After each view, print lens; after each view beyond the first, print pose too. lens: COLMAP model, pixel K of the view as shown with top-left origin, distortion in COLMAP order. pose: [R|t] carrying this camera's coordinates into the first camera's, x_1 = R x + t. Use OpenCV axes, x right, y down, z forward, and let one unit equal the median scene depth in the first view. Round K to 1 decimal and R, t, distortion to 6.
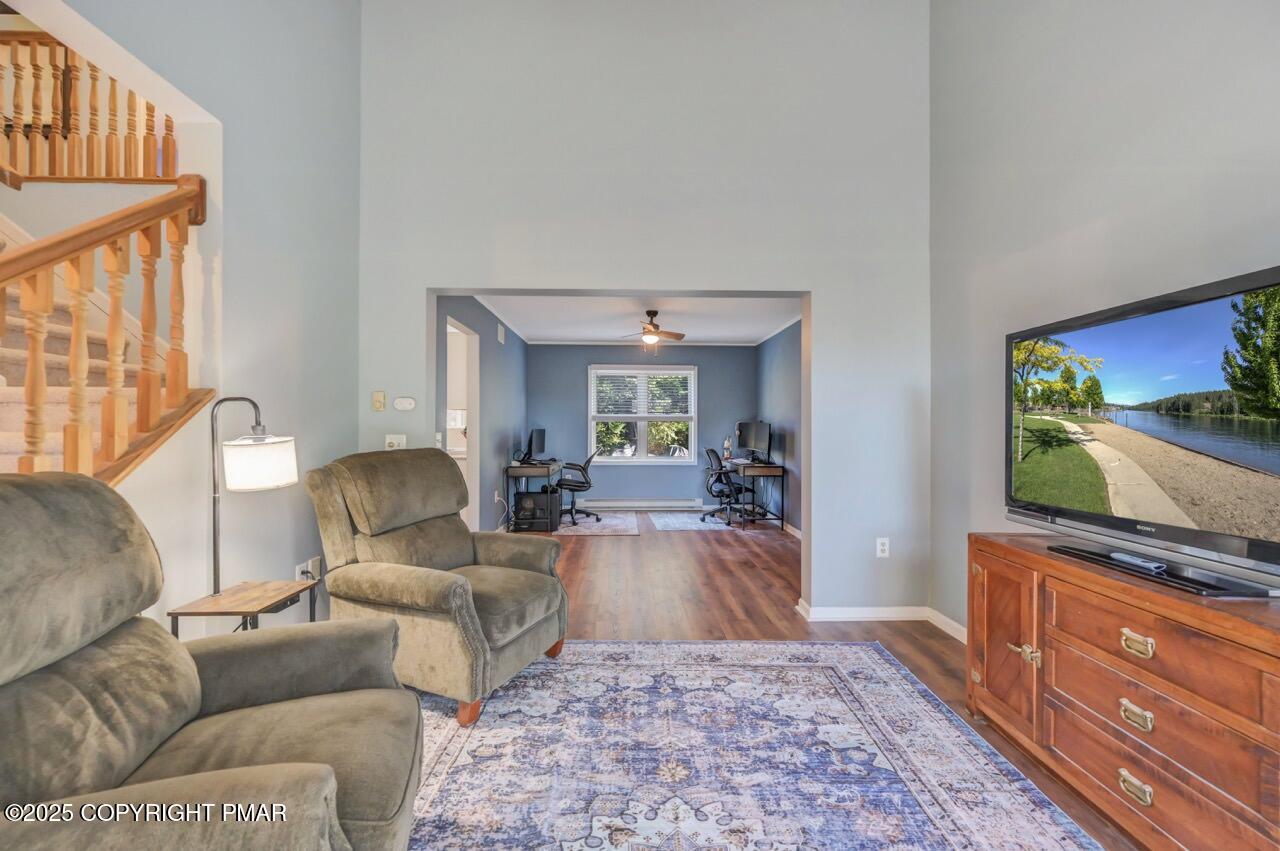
lens RADIAL K [[507.8, 0, 640.0], [0, 507.8, 425.5], [0, 0, 1]] dist [-0.001035, -0.000169]
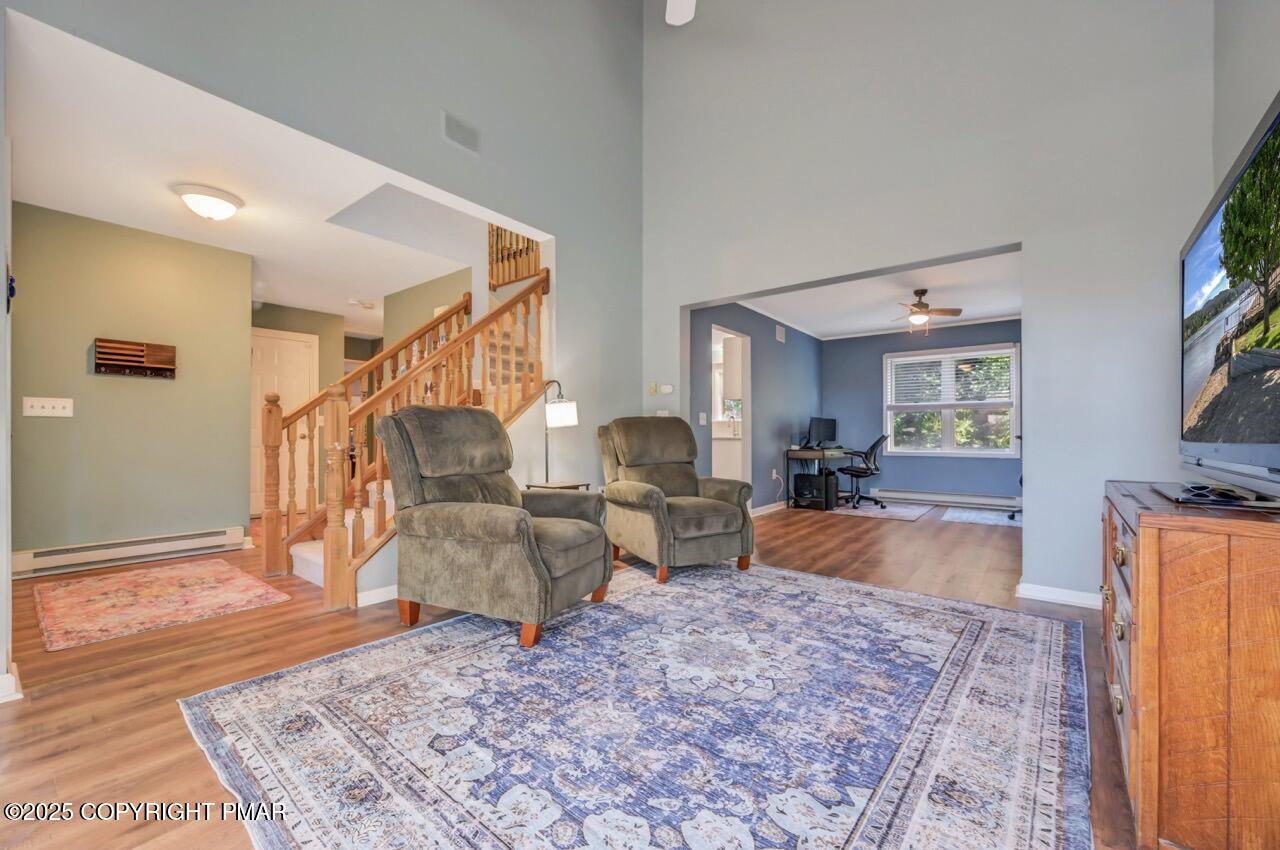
lens RADIAL K [[512.2, 0, 645.2], [0, 512.2, 433.2], [0, 0, 1]] dist [0.000155, 0.000294]
pose [[0.774565, -0.004636, -0.632478, 0.546473], [0.003244, 0.999989, -0.003356, 0.117635], [0.632486, 0.000548, 0.774571, -0.221586]]
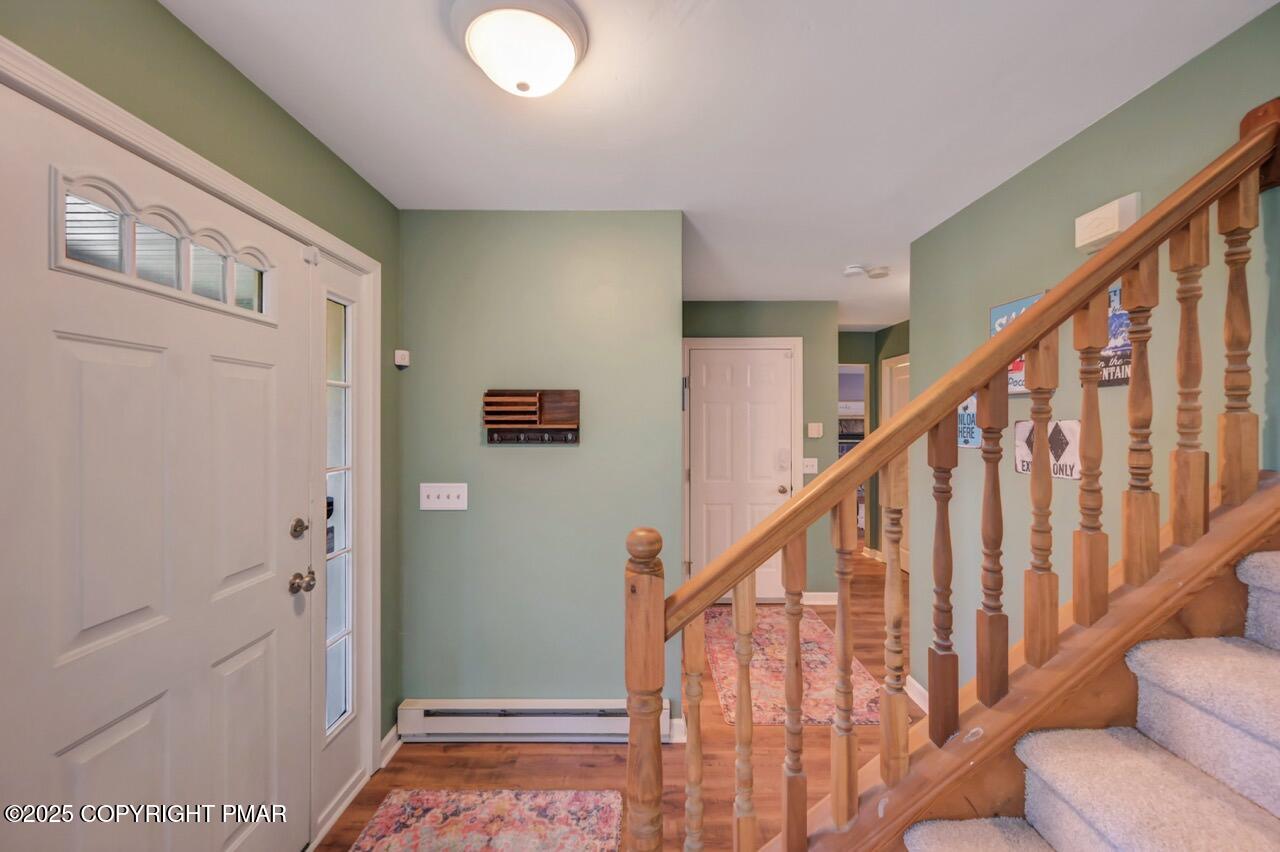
lens RADIAL K [[515.1, 0, 637.0], [0, 515.1, 419.3], [0, 0, 1]] dist [-0.000232, 0.000199]
pose [[-0.018649, -0.007203, -0.999800, -0.667844], [0.002232, 0.999971, -0.007246, -0.108716], [0.999824, -0.002367, -0.018633, 0.231452]]
